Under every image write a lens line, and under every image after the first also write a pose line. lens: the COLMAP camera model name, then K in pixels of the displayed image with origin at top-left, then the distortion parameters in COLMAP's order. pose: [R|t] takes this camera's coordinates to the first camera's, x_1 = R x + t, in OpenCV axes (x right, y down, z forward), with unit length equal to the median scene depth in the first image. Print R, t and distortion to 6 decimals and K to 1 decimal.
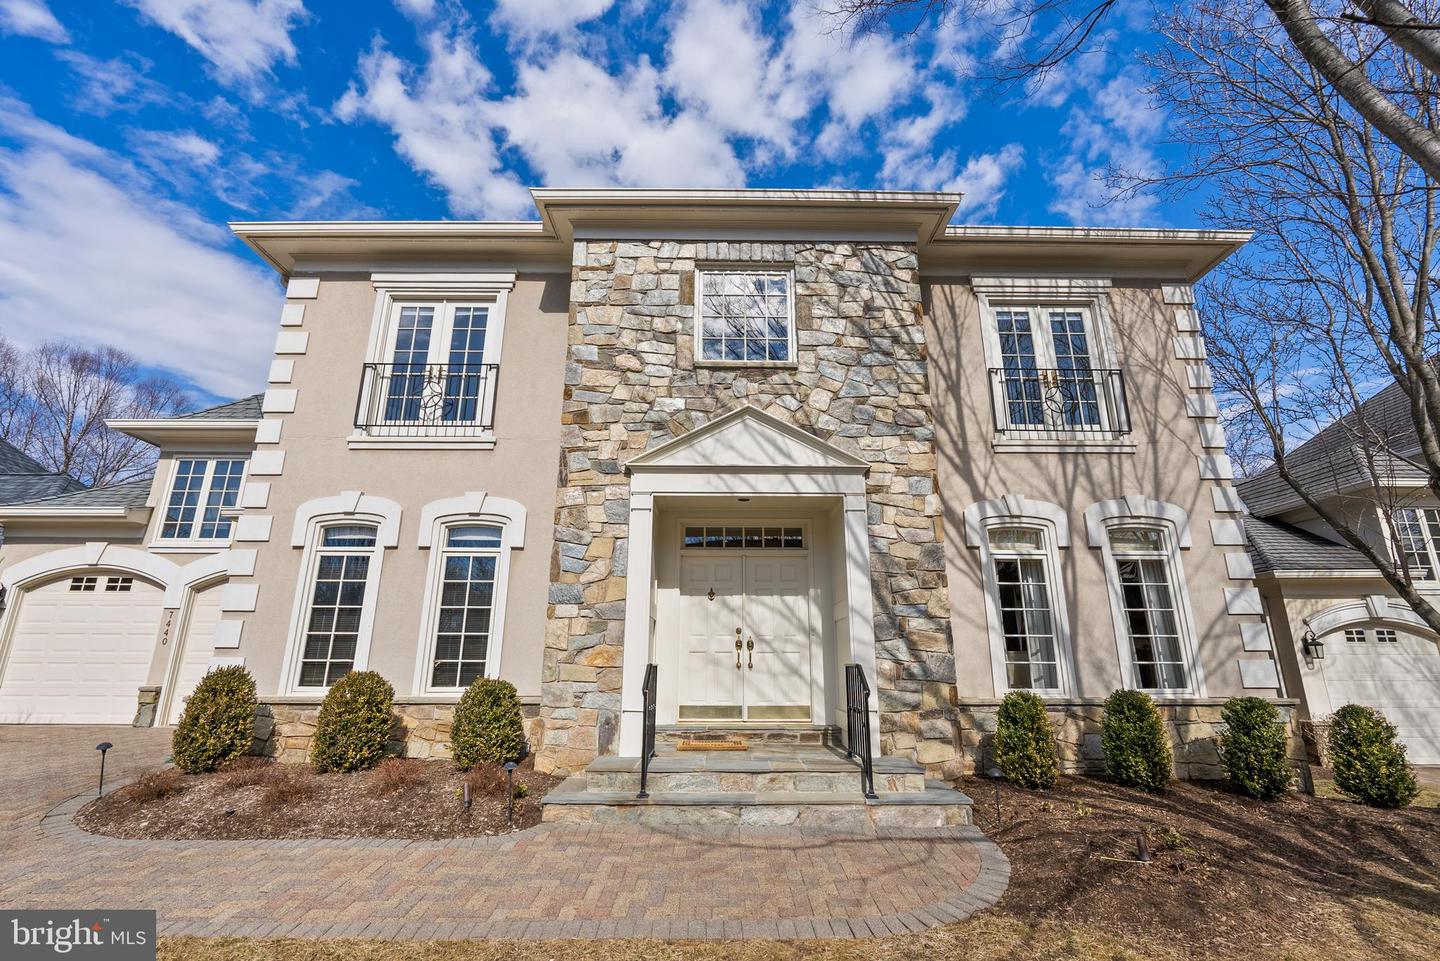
lens RADIAL K [[633.2, 0, 723.9], [0, 633.2, 482.9], [0, 0, 1]] dist [-0.003522, -0.000041]
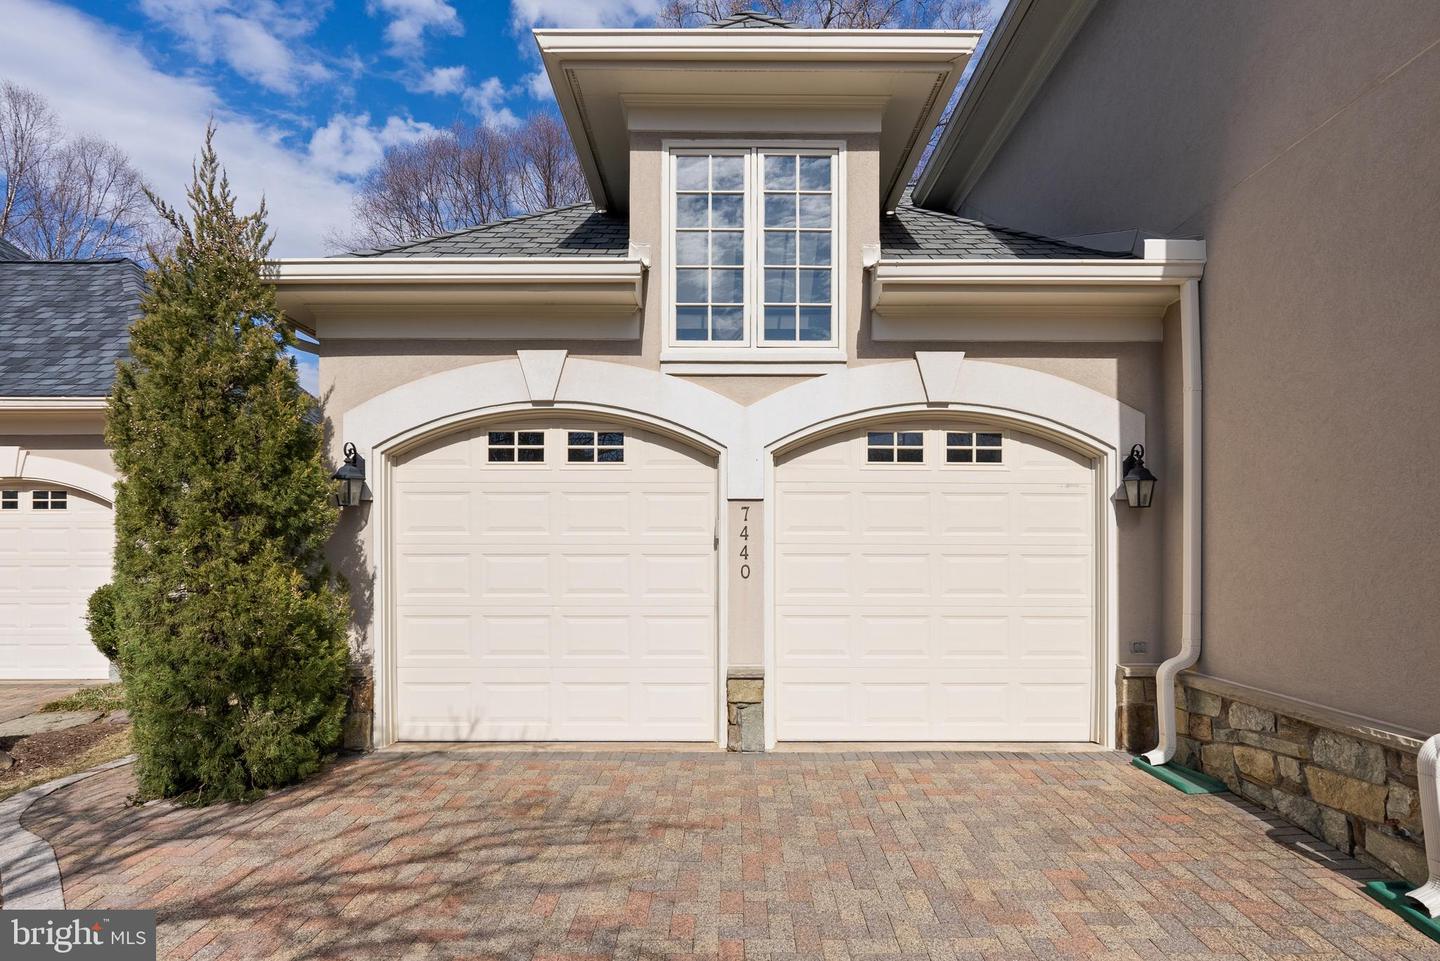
lens RADIAL K [[796.5, 0, 723.7], [0, 796.5, 546.7], [0, 0, 1]] dist [-0.000767, -0.000055]
pose [[0.999906, -0.000612, -0.013729, -1.201183], [0.004243, 0.963960, 0.266014, 0.110445], [0.013071, -0.266047, 0.963871, 0.612593]]
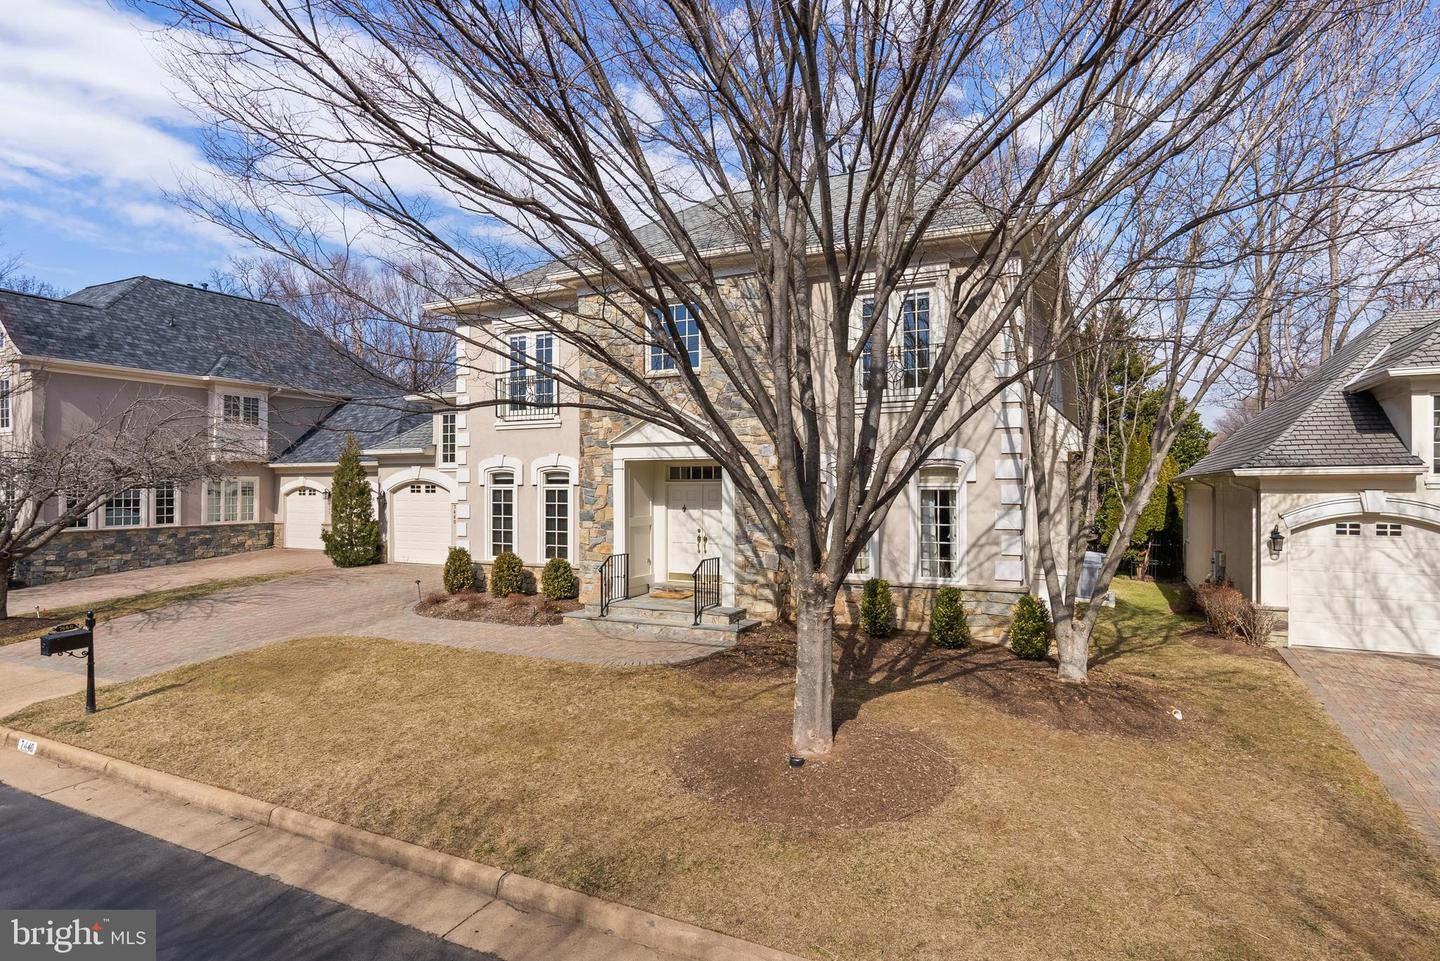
lens RADIAL K [[779.9, 0, 720.0], [0, 779.9, 480.5], [0, 0, 1]] dist [-0.000635, -0.000070]
pose [[0.890925, -0.007798, -0.454083, 1.036520], [0.128622, 0.963248, 0.235818, -0.377033], [0.435555, -0.268501, 0.859185, -0.704460]]
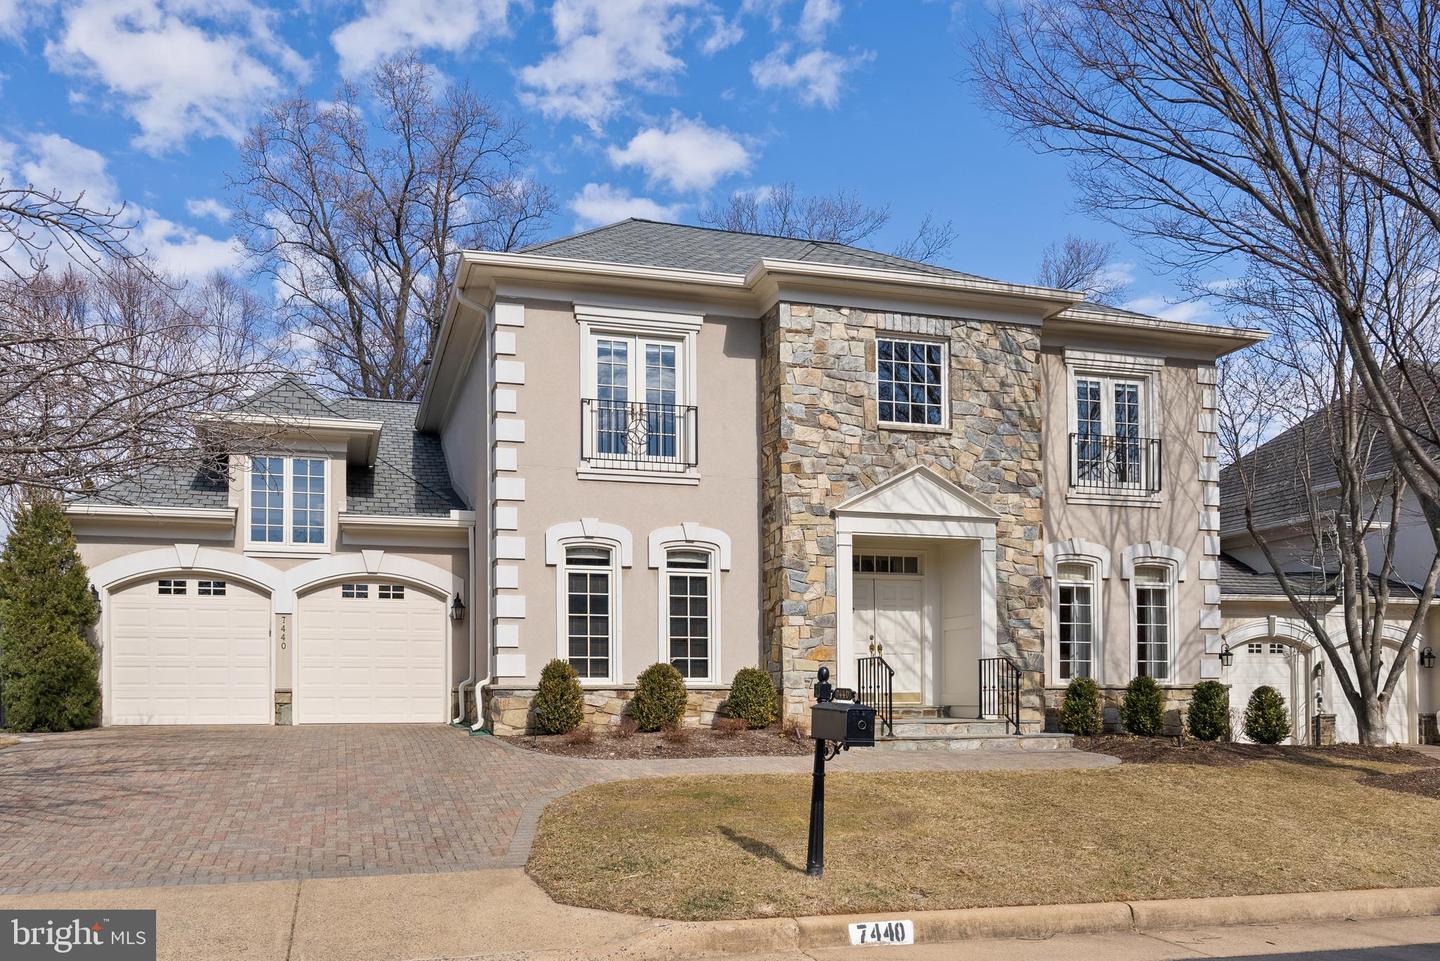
lens RADIAL K [[1010.4, 0, 596.0], [0, 1010.4, 677.9], [0, 0, 1]] dist [0.006422, 0.001456]
pose [[0.972922, -0.001570, 0.231127, -1.040971], [-0.056482, 0.968045, 0.244334, -0.163220], [-0.224124, -0.250773, 0.941744, -0.862385]]
